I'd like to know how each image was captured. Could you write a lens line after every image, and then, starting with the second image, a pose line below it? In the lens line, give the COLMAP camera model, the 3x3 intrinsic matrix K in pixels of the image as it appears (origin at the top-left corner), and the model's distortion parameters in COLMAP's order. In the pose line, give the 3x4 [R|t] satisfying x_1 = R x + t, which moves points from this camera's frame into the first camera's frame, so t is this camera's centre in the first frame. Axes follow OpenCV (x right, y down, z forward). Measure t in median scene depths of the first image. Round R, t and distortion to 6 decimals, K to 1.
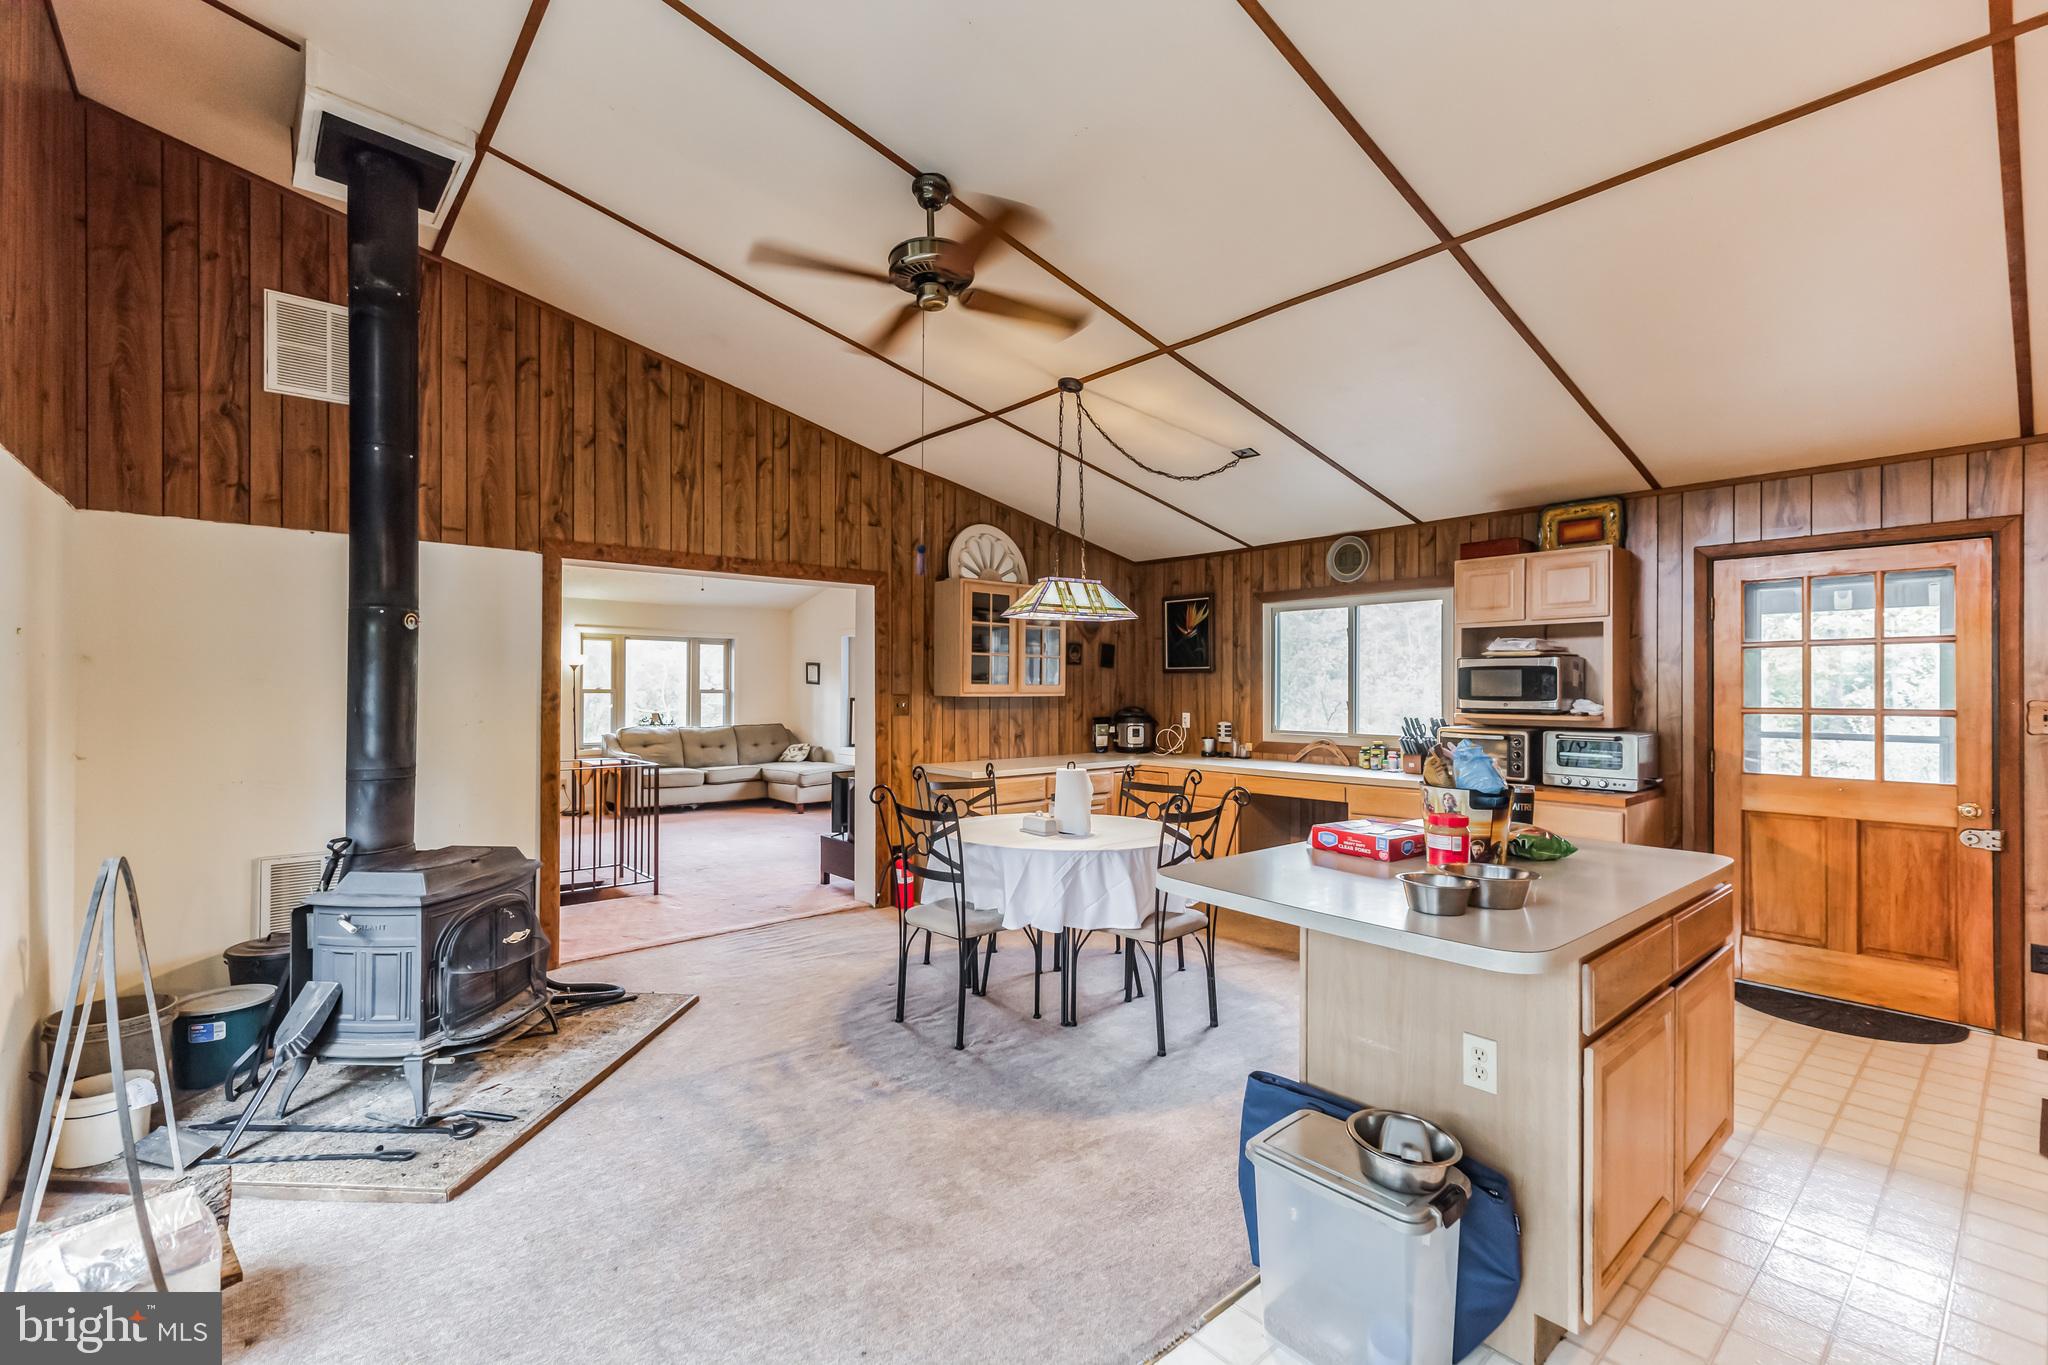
lens RADIAL K [[886.8, 0, 1024.0], [0, 886.8, 682.5], [0, 0, 1]] dist [0.009942, -0.000031]
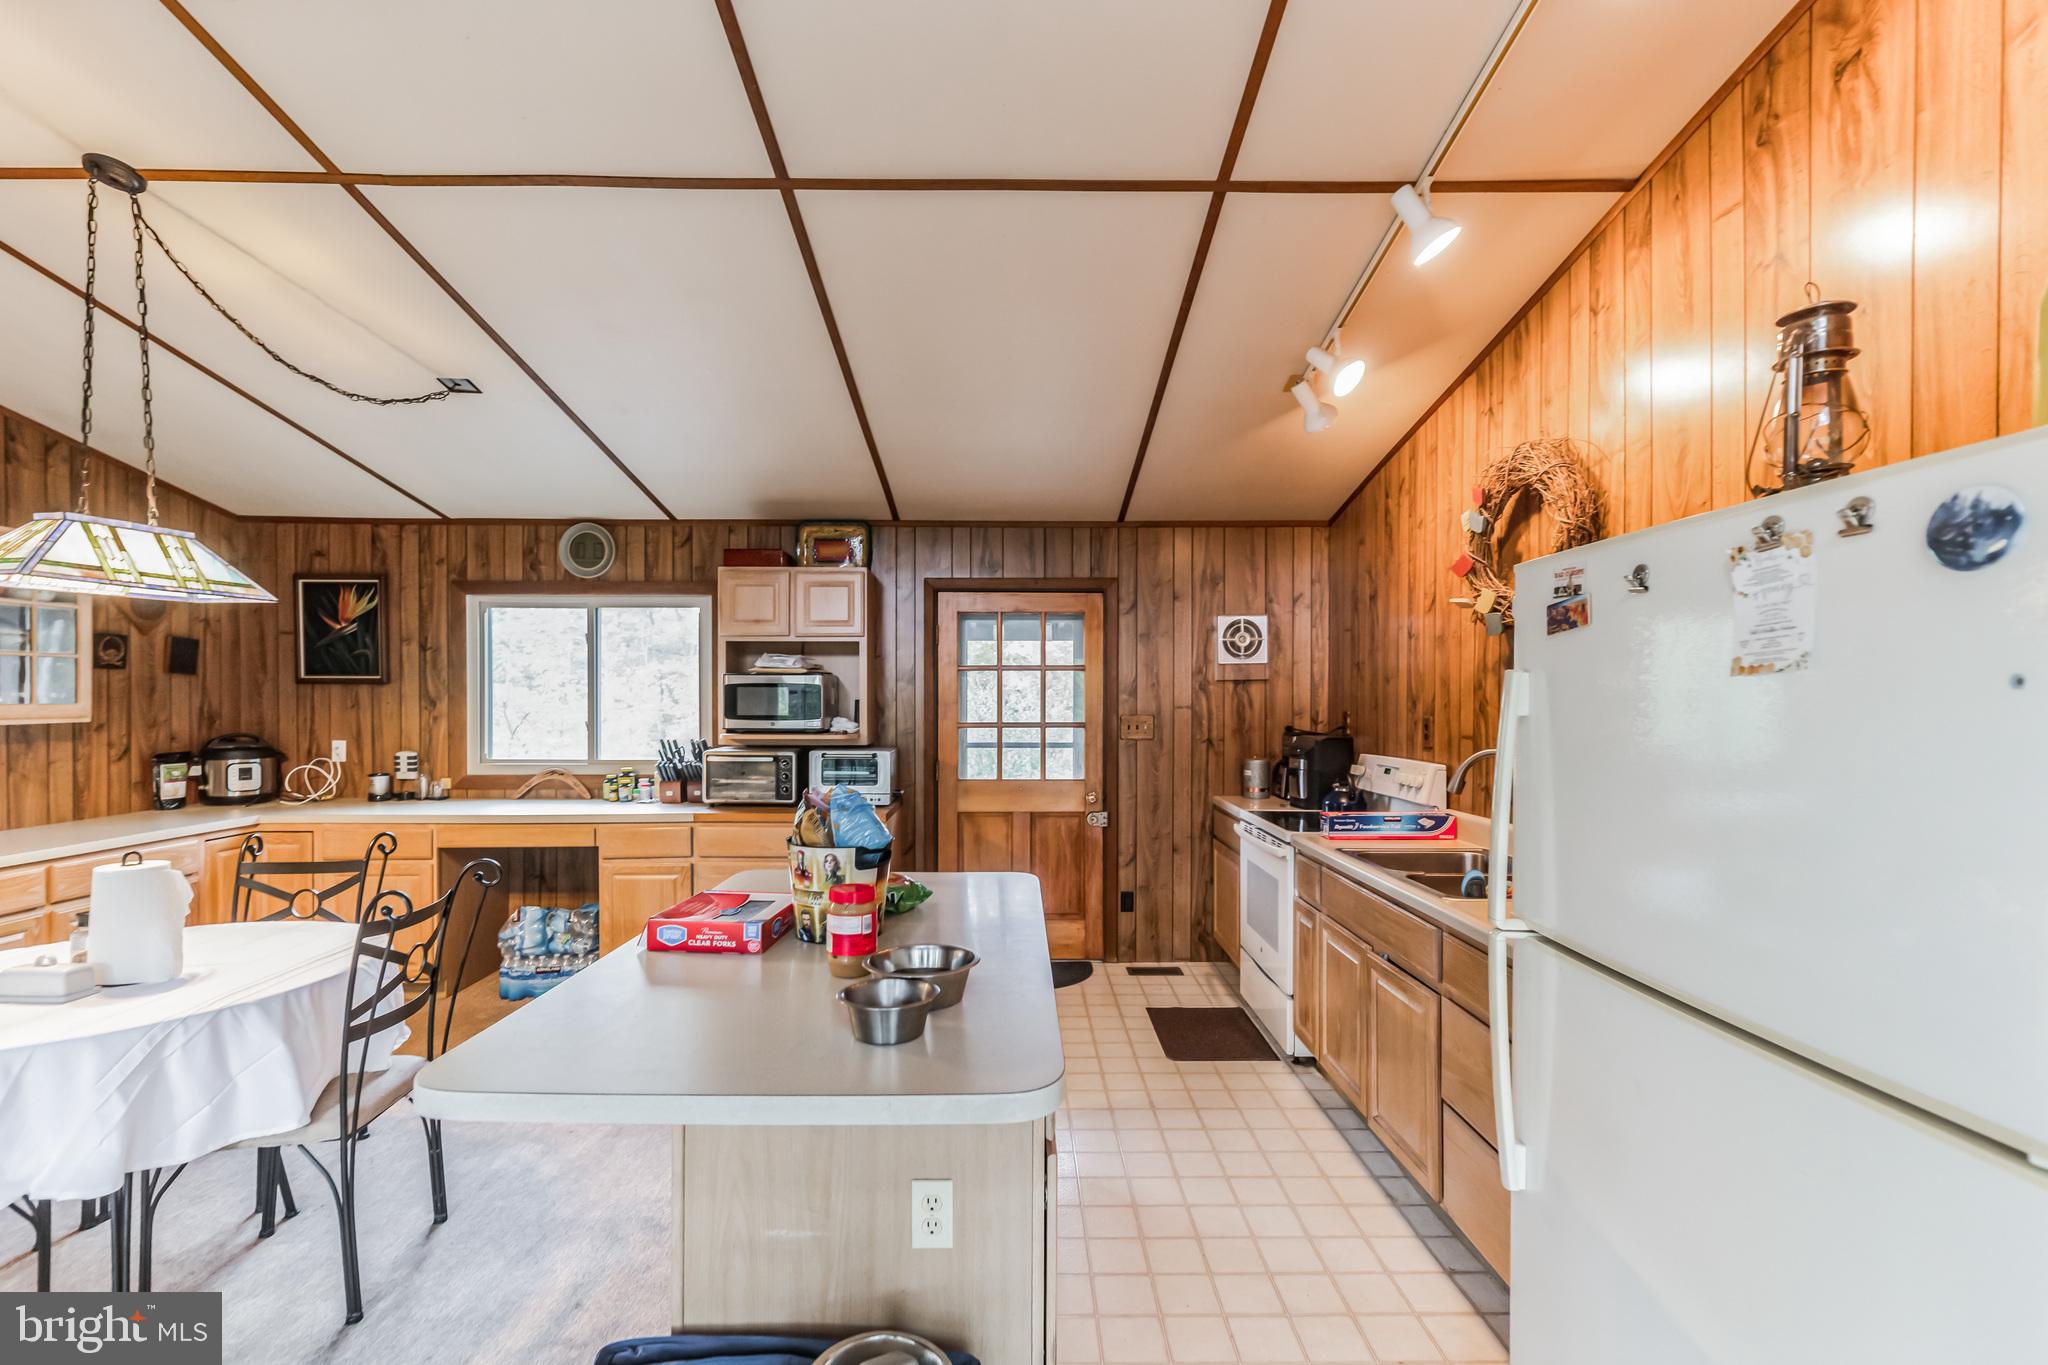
lens RADIAL K [[891.0, 0, 1024.2], [0, 891.0, 703.1], [0, 0, 1]] dist [0.008375, -0.000373]
pose [[0.646530, -0.007328, 0.762853, -0.011895], [-0.005258, 0.999887, 0.014061, -0.012683], [-0.762870, -0.013102, 0.646419, 0.184786]]
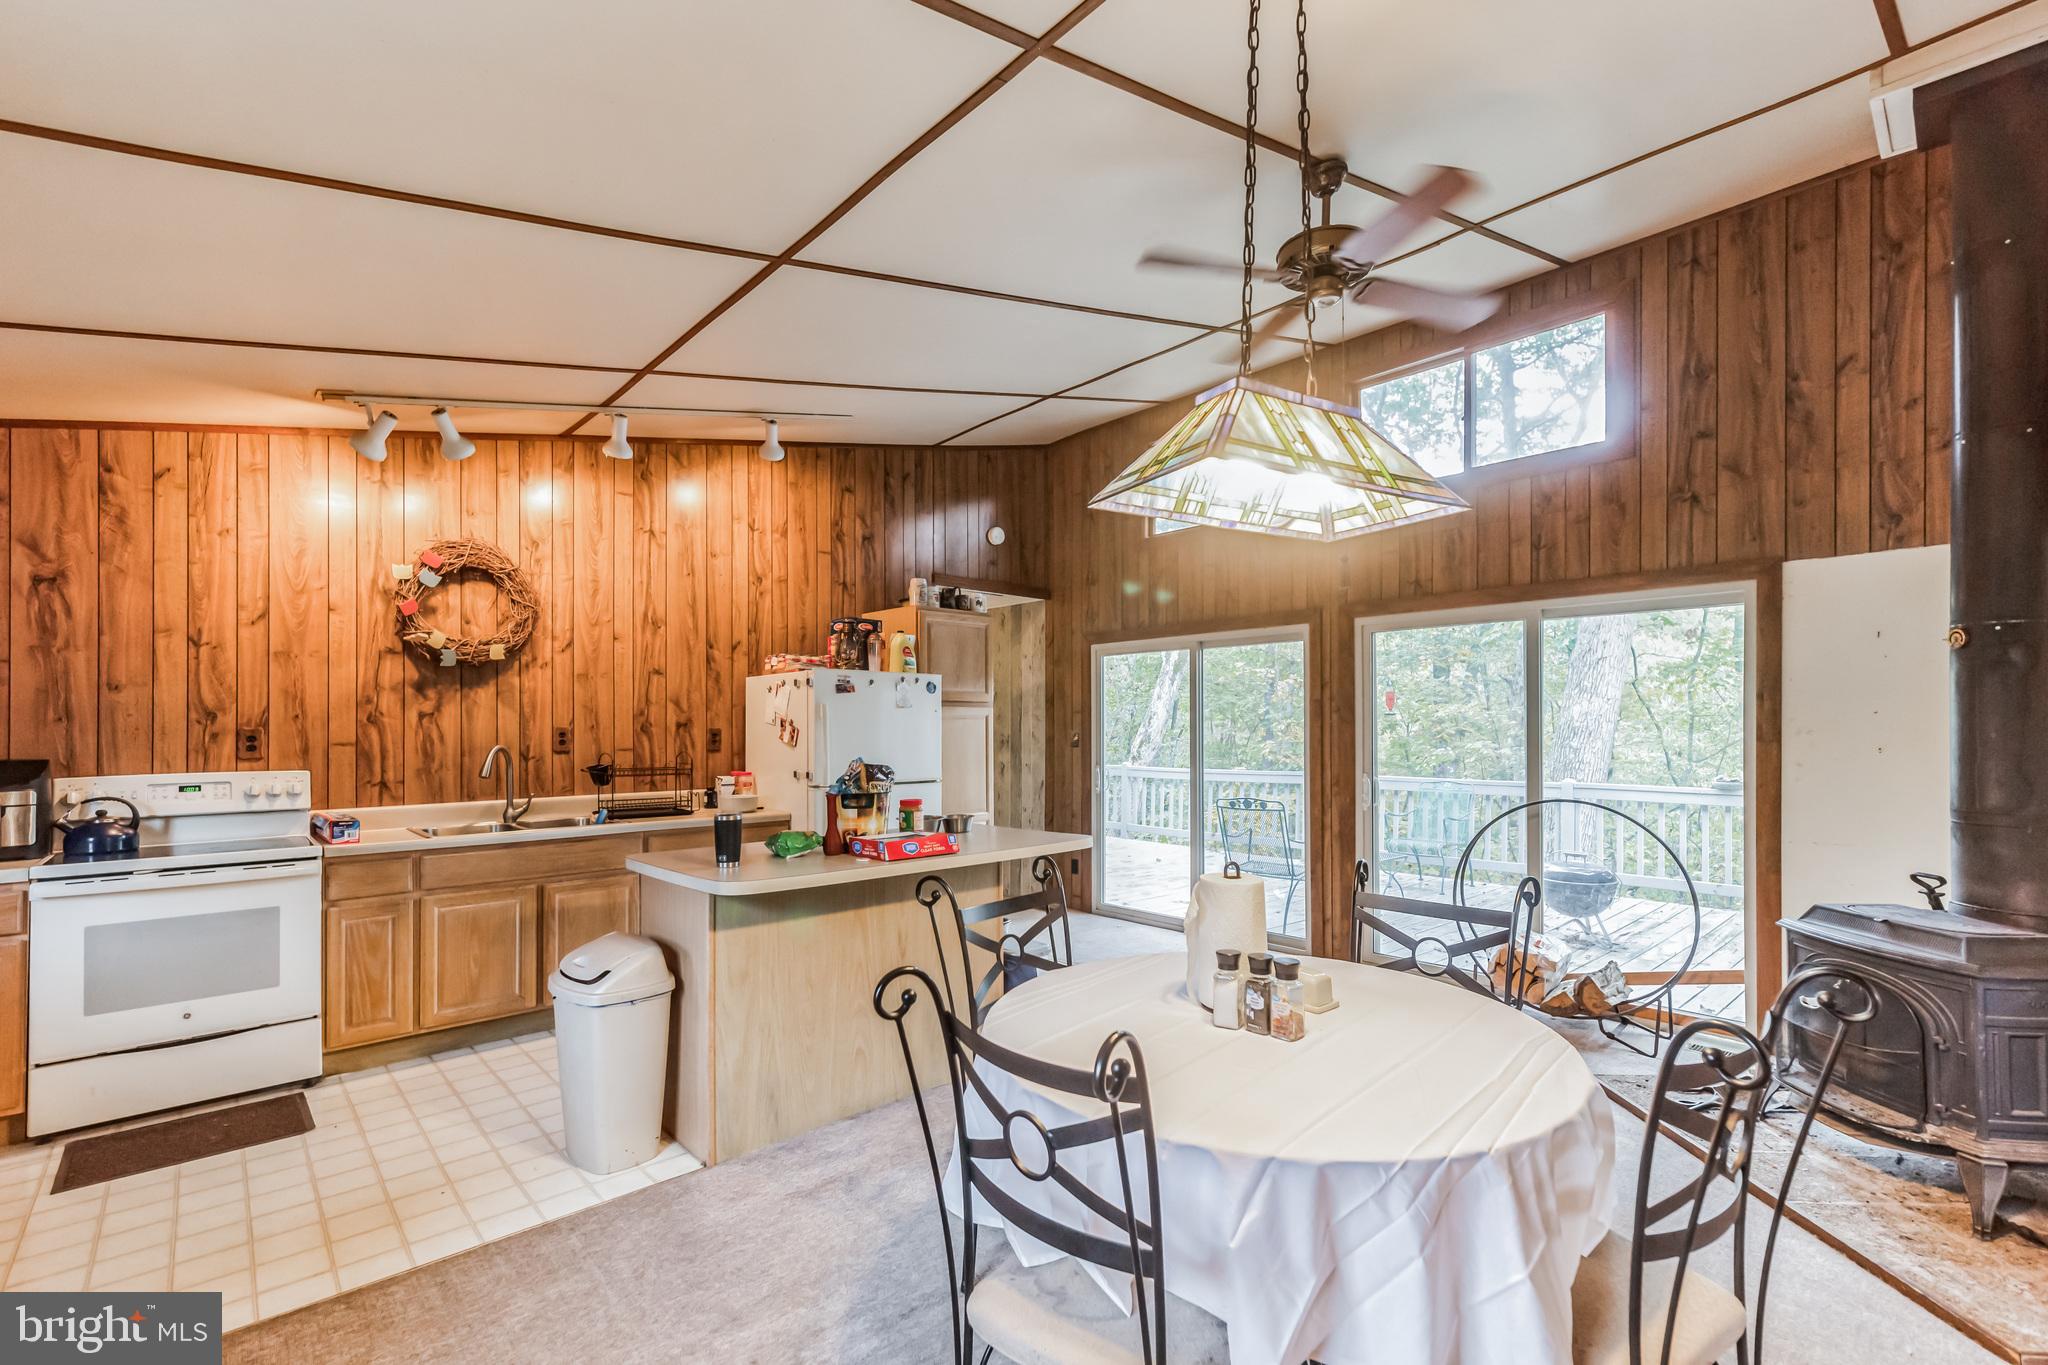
lens RADIAL K [[901.8, 0, 1018.2], [0, 901.8, 720.4], [0, 0, 1]] dist [0.016595, 0.000144]
pose [[-0.999876, -0.001001, -0.015706, 0.152608], [-0.000698, 0.999815, -0.019248, 0.018295], [0.015723, -0.019234, -0.999691, 1.295842]]
